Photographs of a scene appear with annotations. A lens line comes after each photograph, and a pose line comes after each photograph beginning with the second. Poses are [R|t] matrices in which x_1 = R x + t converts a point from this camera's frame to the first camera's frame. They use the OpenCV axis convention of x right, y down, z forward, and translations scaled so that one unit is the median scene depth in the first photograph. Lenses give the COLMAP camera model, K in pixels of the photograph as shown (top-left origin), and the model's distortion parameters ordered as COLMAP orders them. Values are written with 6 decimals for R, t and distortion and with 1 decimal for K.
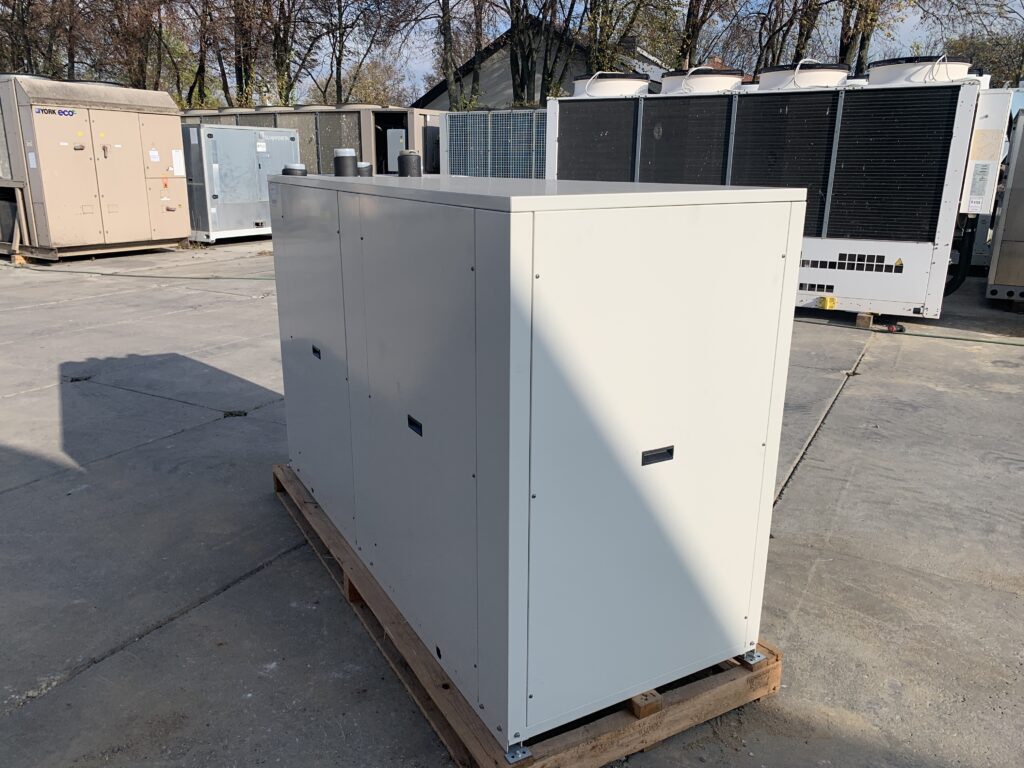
lens RADIAL K [[779.1, 0, 512.0], [0, 779.1, 384.0], [0, 0, 1]] dist [0.032489, -0.024176]
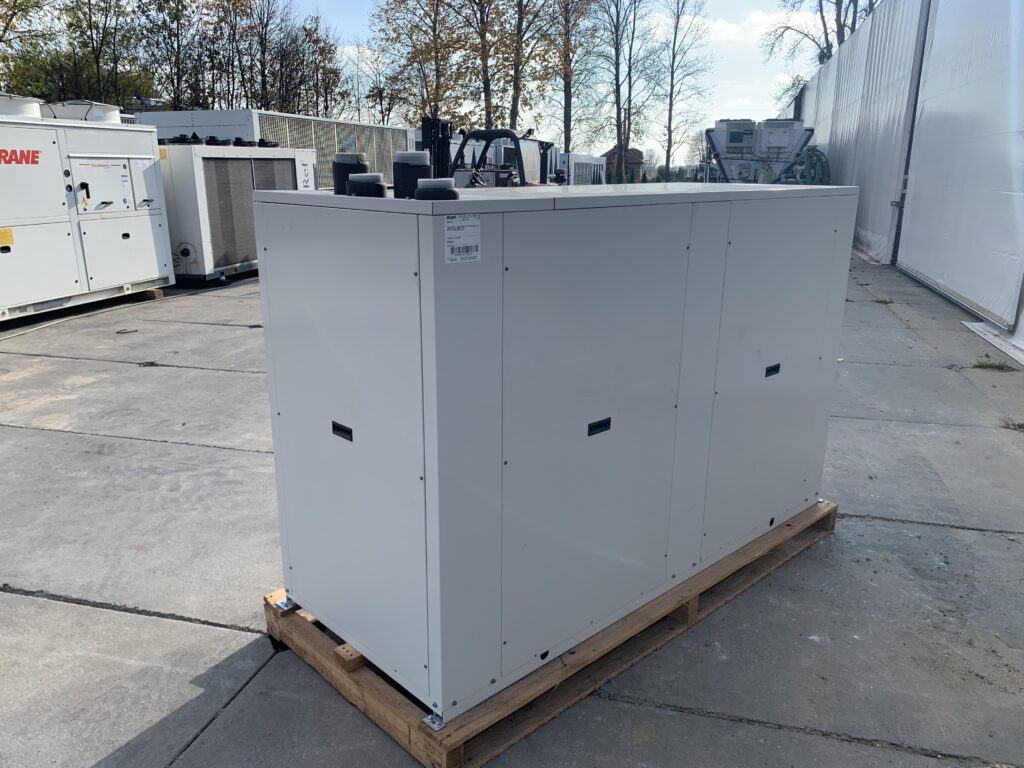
lens RADIAL K [[782.7, 0, 480.3], [0, 782.7, 386.9], [0, 0, 1]] dist [0.001683, -0.001789]
pose [[-0.218624, -0.268034, 0.938276, -0.632104], [0.265713, 0.908850, 0.321541, -0.239316], [-0.938936, 0.319609, -0.127477, 0.819505]]
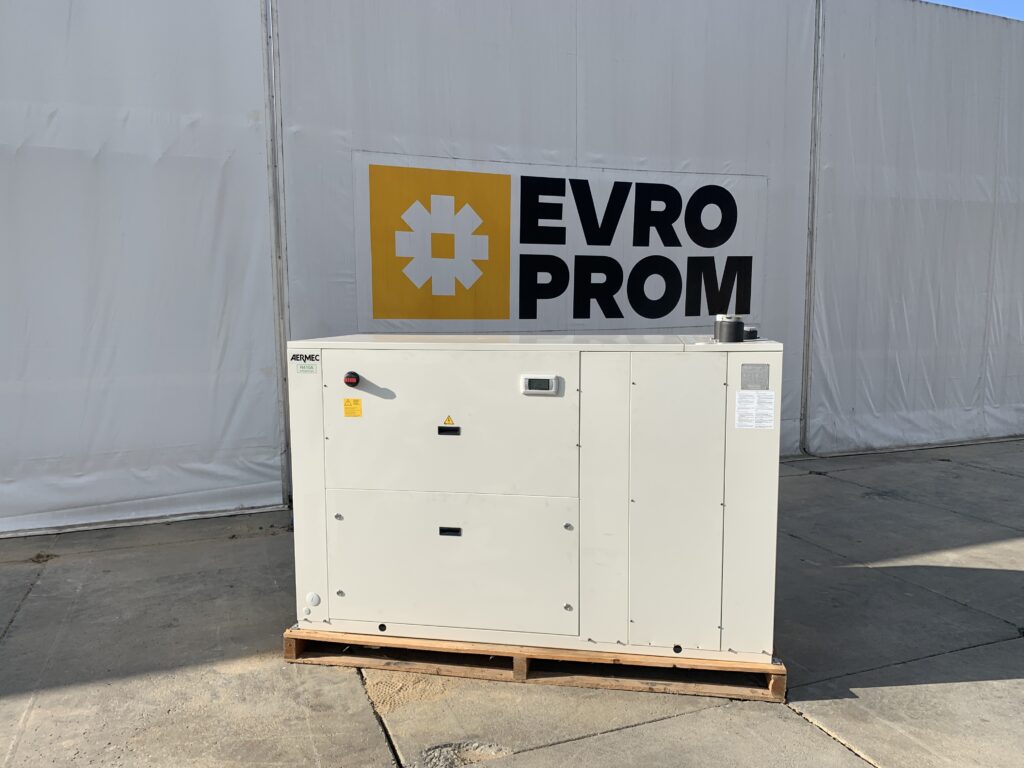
lens RADIAL K [[759.1, 0, 507.9], [0, 759.1, 394.4], [0, 0, 1]] dist [0.124278, -0.171642]
pose [[-0.632934, 0.086689, -0.769337, 0.639769], [-0.207312, 0.938445, 0.276301, -0.331110], [0.745933, 0.334373, -0.576002, 1.091185]]
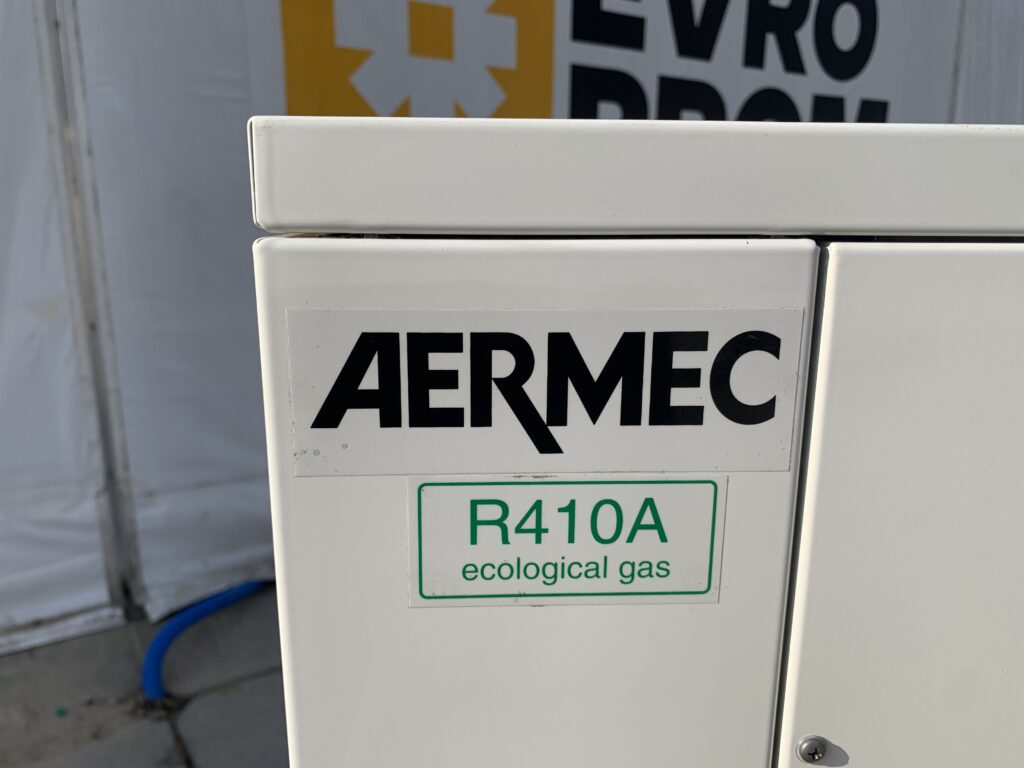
lens RADIAL K [[798.4, 0, 508.7], [0, 798.4, 393.2], [0, 0, 1]] dist [-0.002016, -0.002480]
pose [[-0.459639, 0.195186, -0.866392, 0.209072], [-0.244417, 0.910076, 0.334696, -0.121440], [0.853811, 0.365600, -0.370599, 0.485267]]
